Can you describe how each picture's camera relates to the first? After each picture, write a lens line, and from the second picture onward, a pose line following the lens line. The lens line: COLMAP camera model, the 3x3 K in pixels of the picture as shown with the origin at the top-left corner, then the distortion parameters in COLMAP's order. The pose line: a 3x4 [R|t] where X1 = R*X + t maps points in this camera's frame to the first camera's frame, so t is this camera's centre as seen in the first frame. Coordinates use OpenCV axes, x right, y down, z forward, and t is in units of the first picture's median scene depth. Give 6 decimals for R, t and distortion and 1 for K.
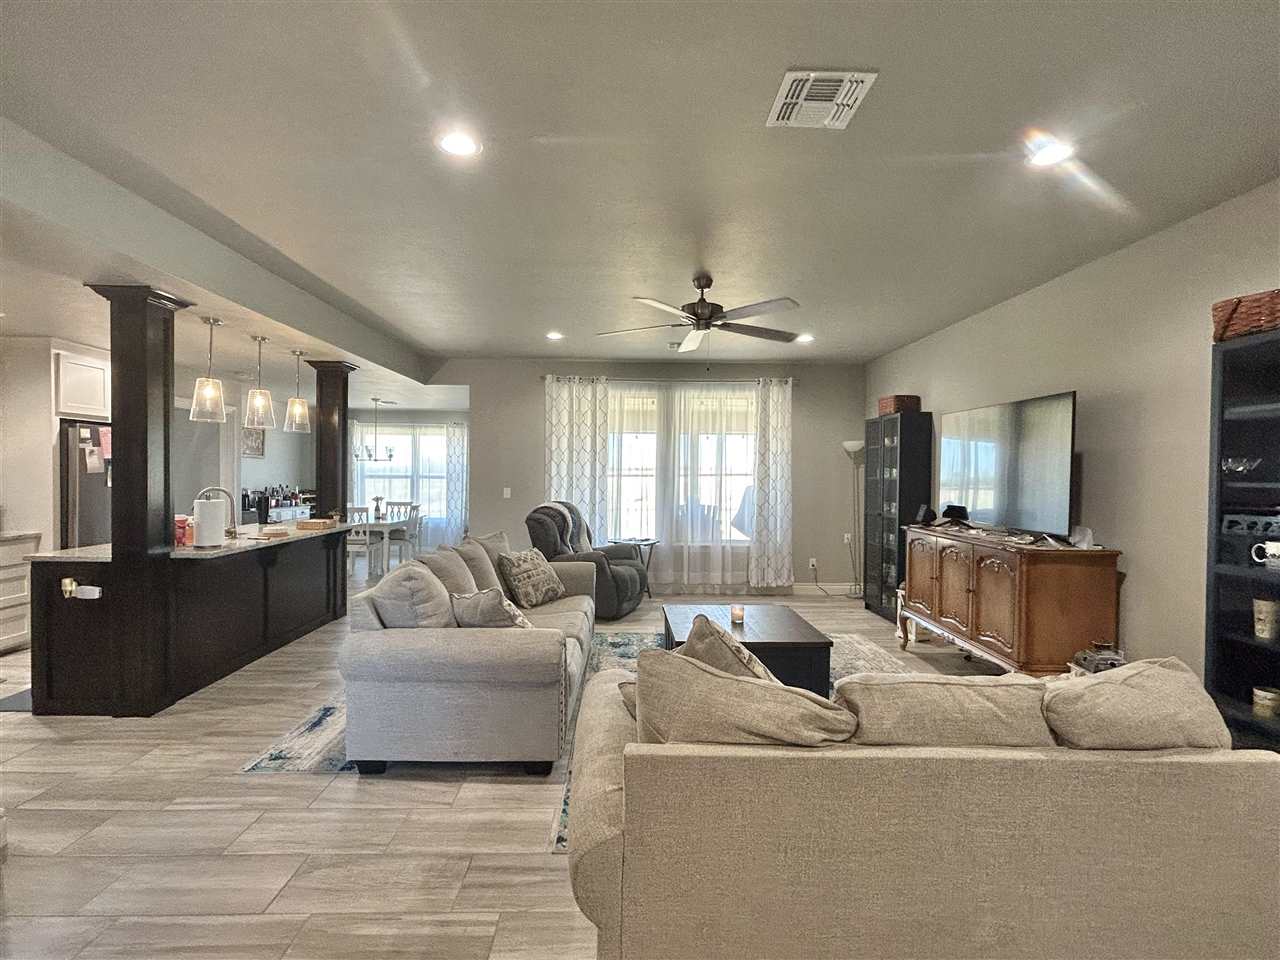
lens RADIAL K [[604.8, 0, 640.0], [0, 604.8, 480.0], [0, 0, 1]] dist [-0.001904, -0.000225]
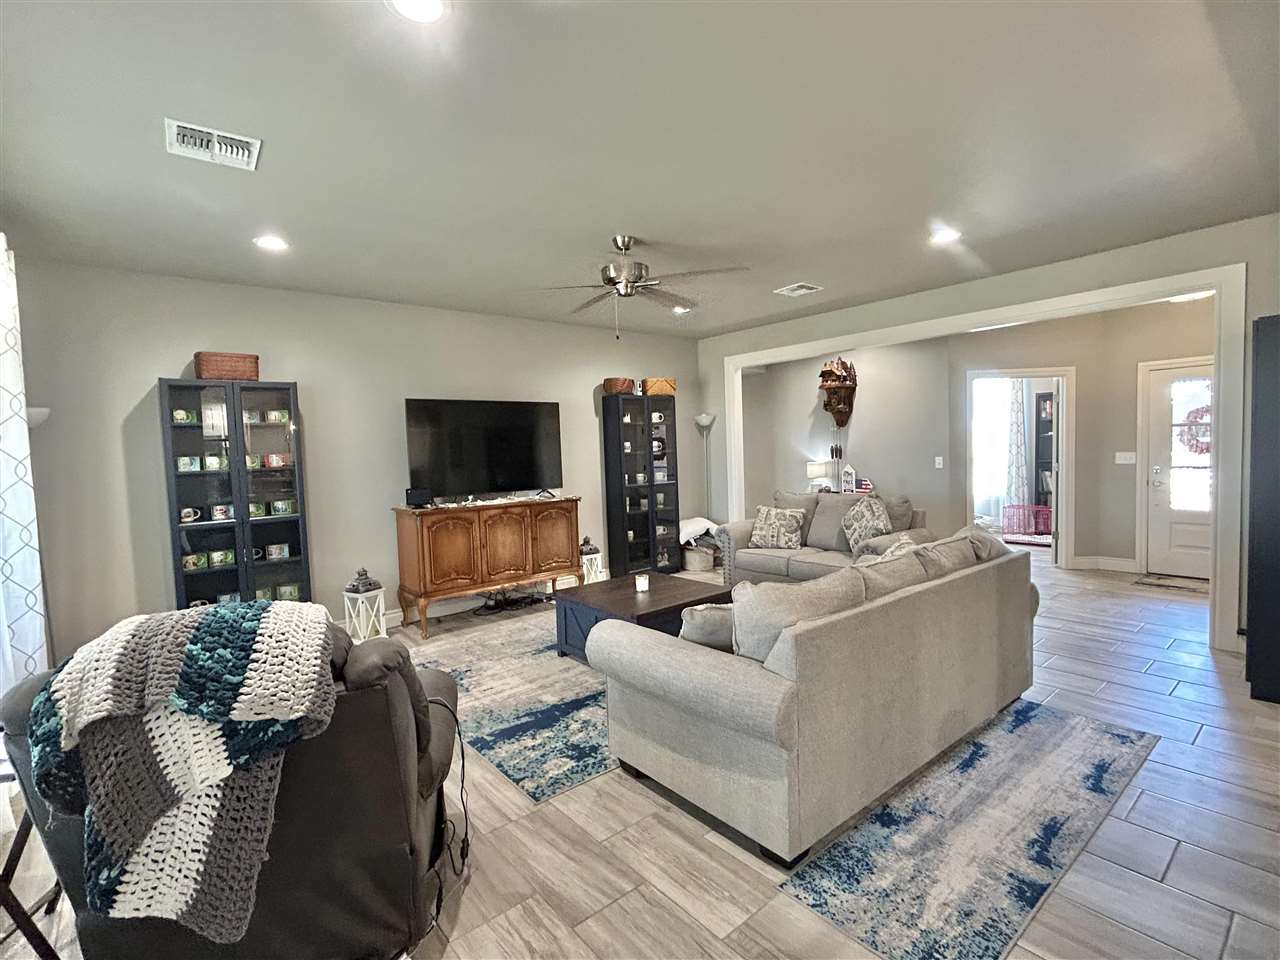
lens RADIAL K [[604.8, 0, 640.0], [0, 604.8, 480.0], [0, 0, 1]] dist [-0.001904, -0.000225]
pose [[-0.627091, -0.029055, 0.778404, -0.551519], [0.038671, 0.996911, 0.068366, -0.025327], [-0.777986, 0.072973, -0.624030, 1.393540]]
